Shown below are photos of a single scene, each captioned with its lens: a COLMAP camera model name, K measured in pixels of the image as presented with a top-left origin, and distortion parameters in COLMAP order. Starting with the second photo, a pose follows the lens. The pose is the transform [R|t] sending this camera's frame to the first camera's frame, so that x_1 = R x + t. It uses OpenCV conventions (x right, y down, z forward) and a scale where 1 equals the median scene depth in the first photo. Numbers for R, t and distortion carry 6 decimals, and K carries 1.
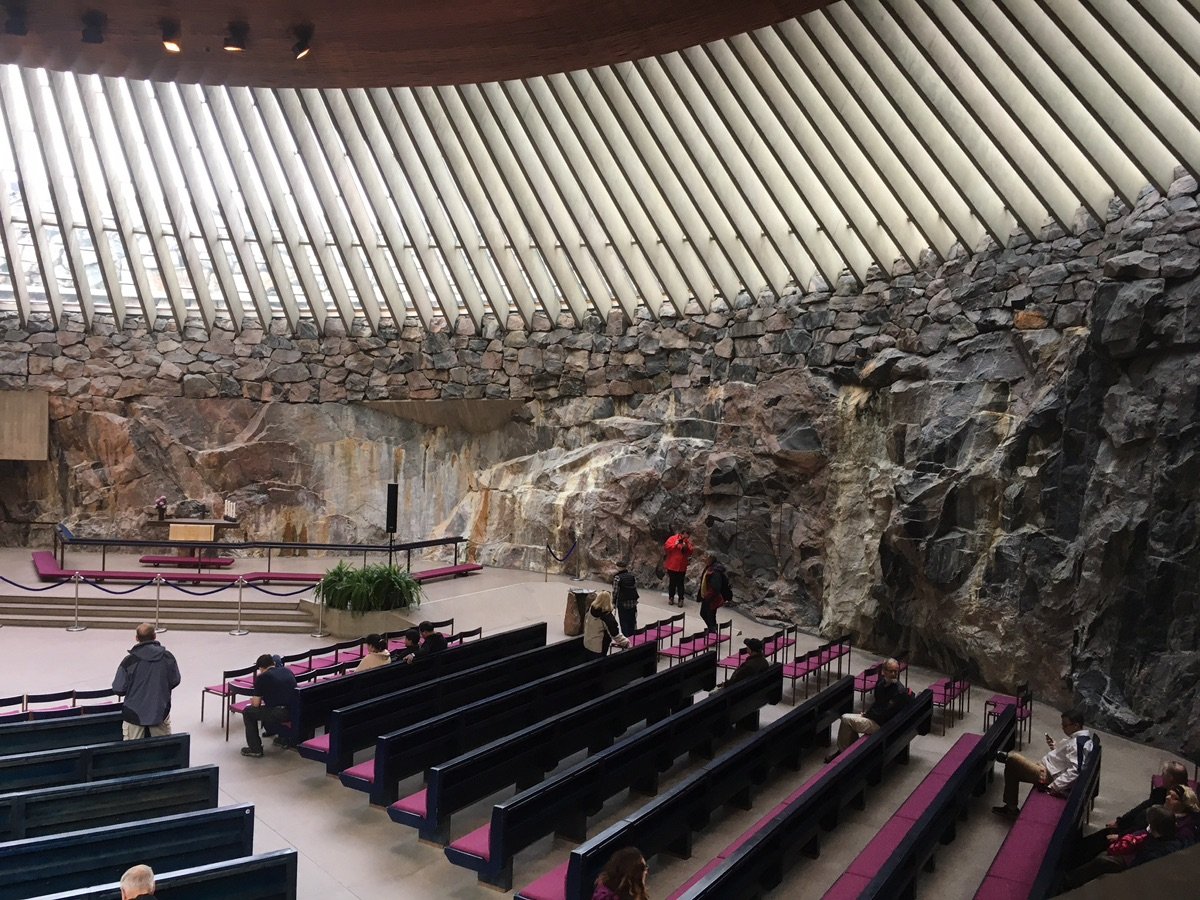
lens RADIAL K [[1020.4, 0, 596.8], [0, 1020.4, 447.1], [0, 0, 1]] dist [0.079142, -0.094664]
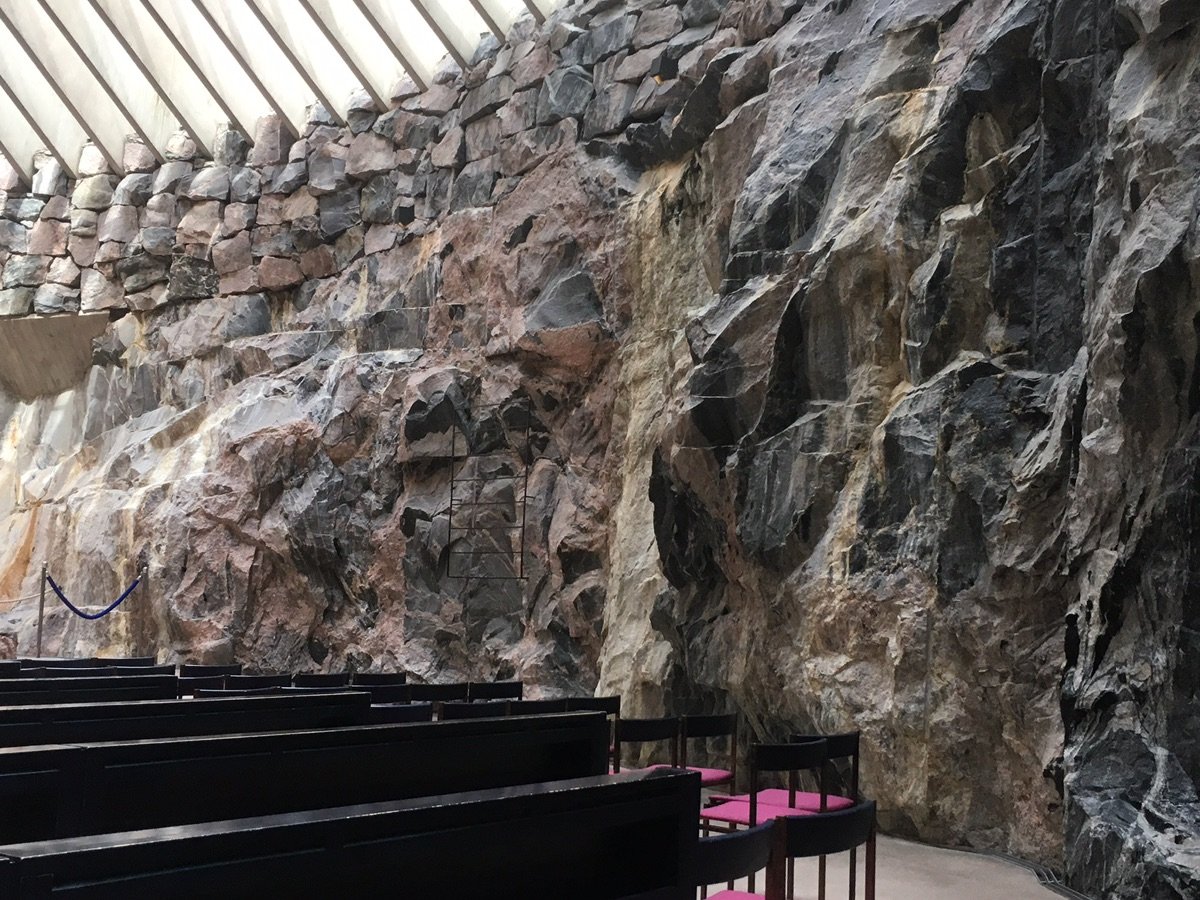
lens RADIAL K [[1510.7, 0, 600.0], [0, 1510.7, 450.0], [0, 0, 1]] dist [0.048035, 0.036203]
pose [[0.998217, -0.005202, -0.059470, 0.217341], [-0.002726, 0.991185, -0.132459, 0.119520], [0.059635, 0.132385, 0.989403, 0.322686]]
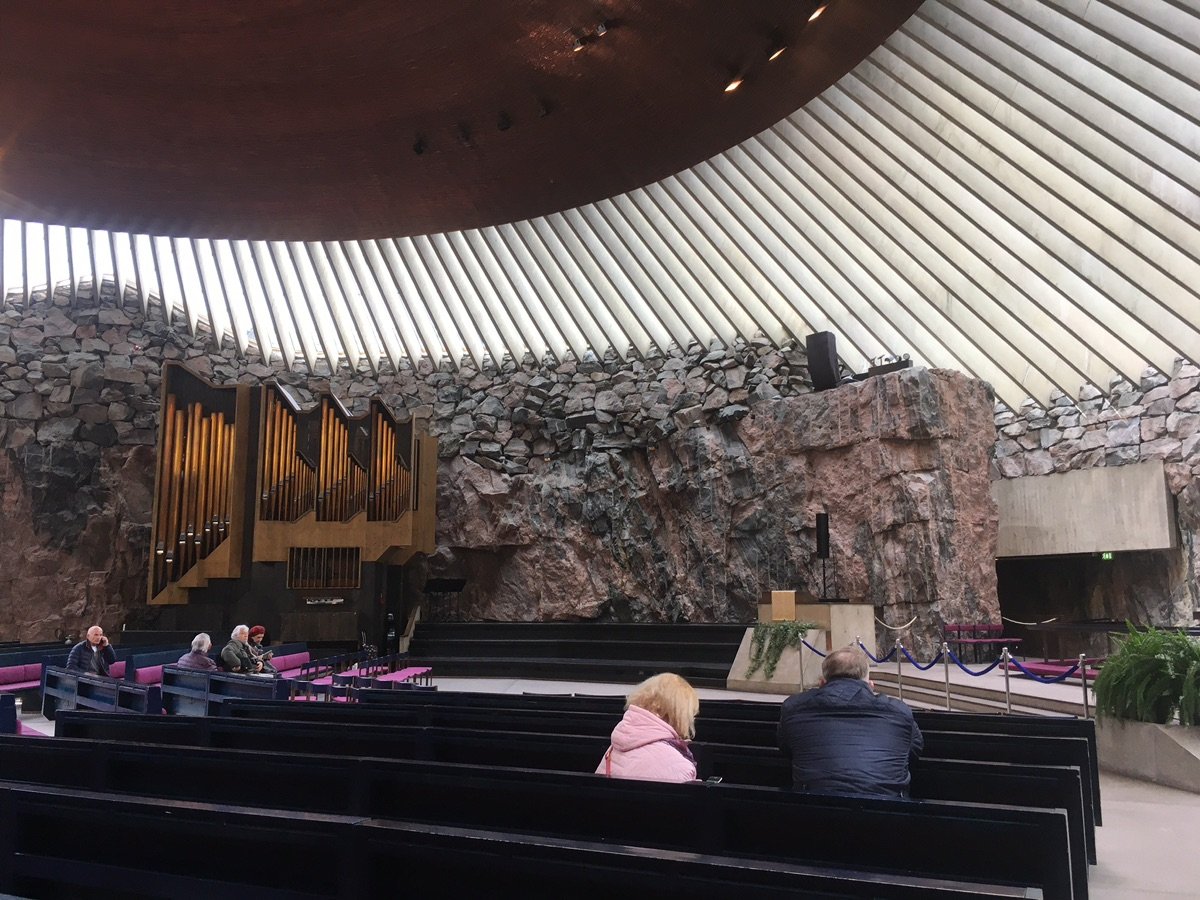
lens RADIAL K [[1020.4, 0, 596.8], [0, 1020.4, 447.1], [0, 0, 1]] dist [0.079142, -0.094664]
pose [[0.099214, -0.189099, -0.976933, 0.200472], [-0.019911, 0.981203, -0.191948, 0.100000], [0.994867, 0.038496, 0.093584, 0.525925]]
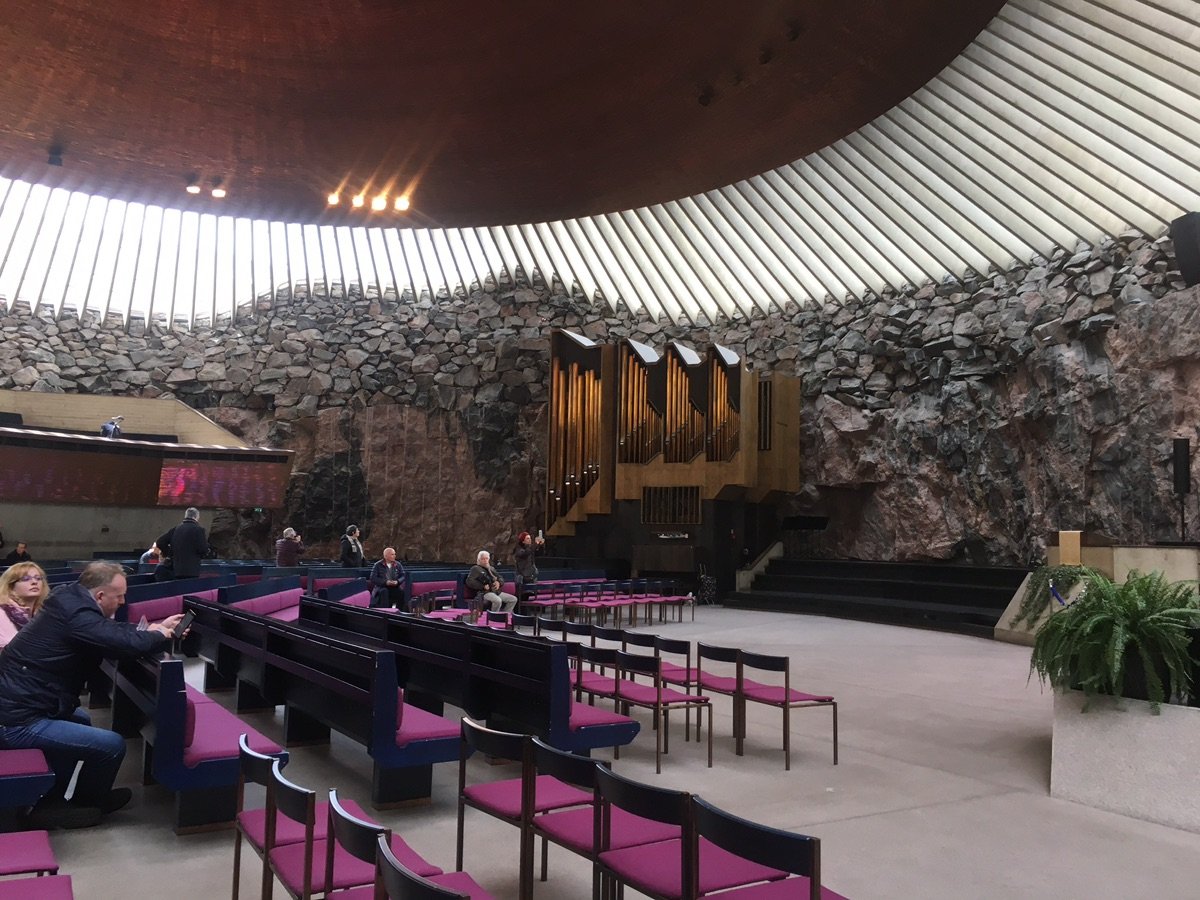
lens RADIAL K [[1020.4, 0, 596.8], [0, 1020.4, 447.1], [0, 0, 1]] dist [0.079142, -0.094664]
pose [[-0.462285, -0.127050, -0.877582, 0.174994], [-0.058603, 0.991896, -0.112729, 0.094983], [0.884793, -0.000684, -0.465984, 0.781566]]
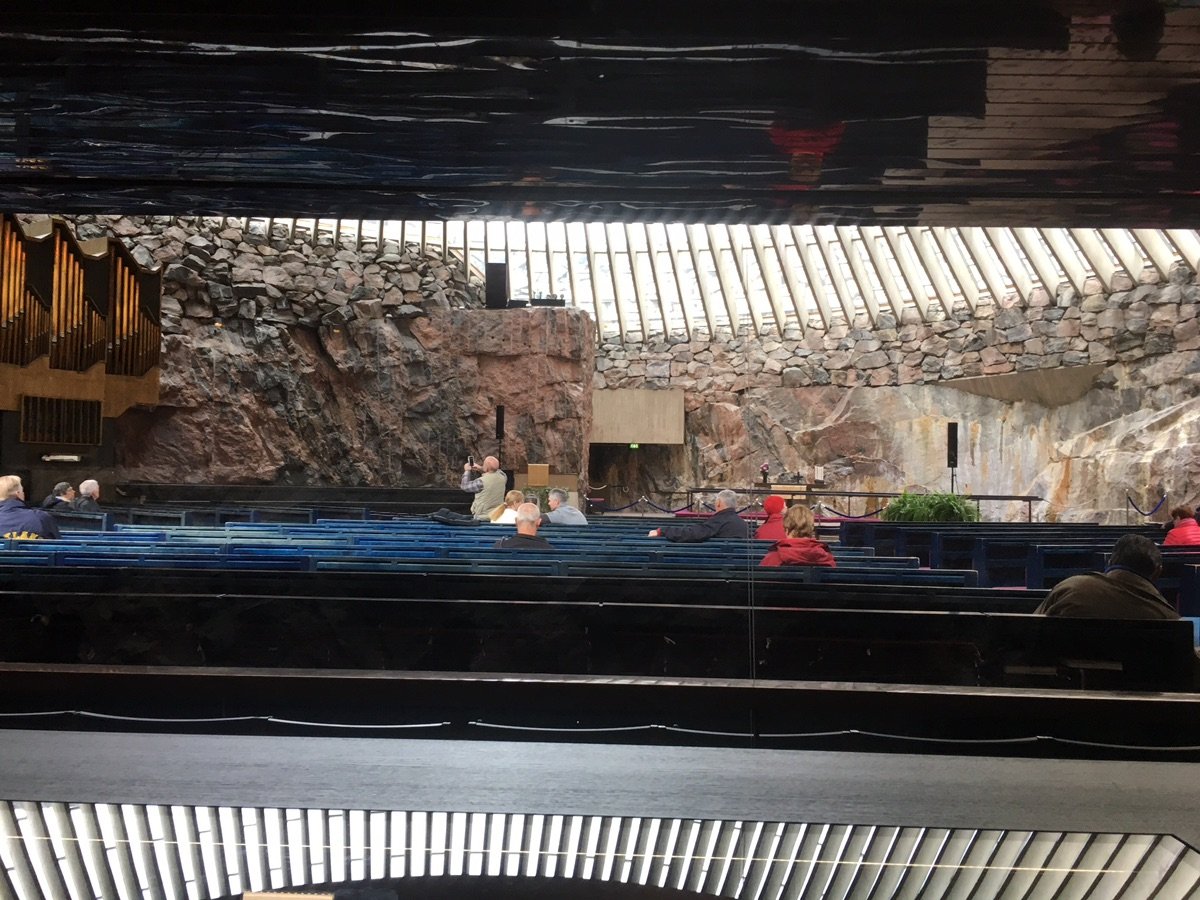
lens RADIAL K [[1020.4, 0, 596.8], [0, 1020.4, 447.1], [0, 0, 1]] dist [0.079142, -0.094664]
pose [[0.832521, -0.038548, -0.552651, 0.071748], [-0.004156, 0.997114, -0.075810, 0.116921], [0.553978, 0.065410, 0.829958, -0.094147]]
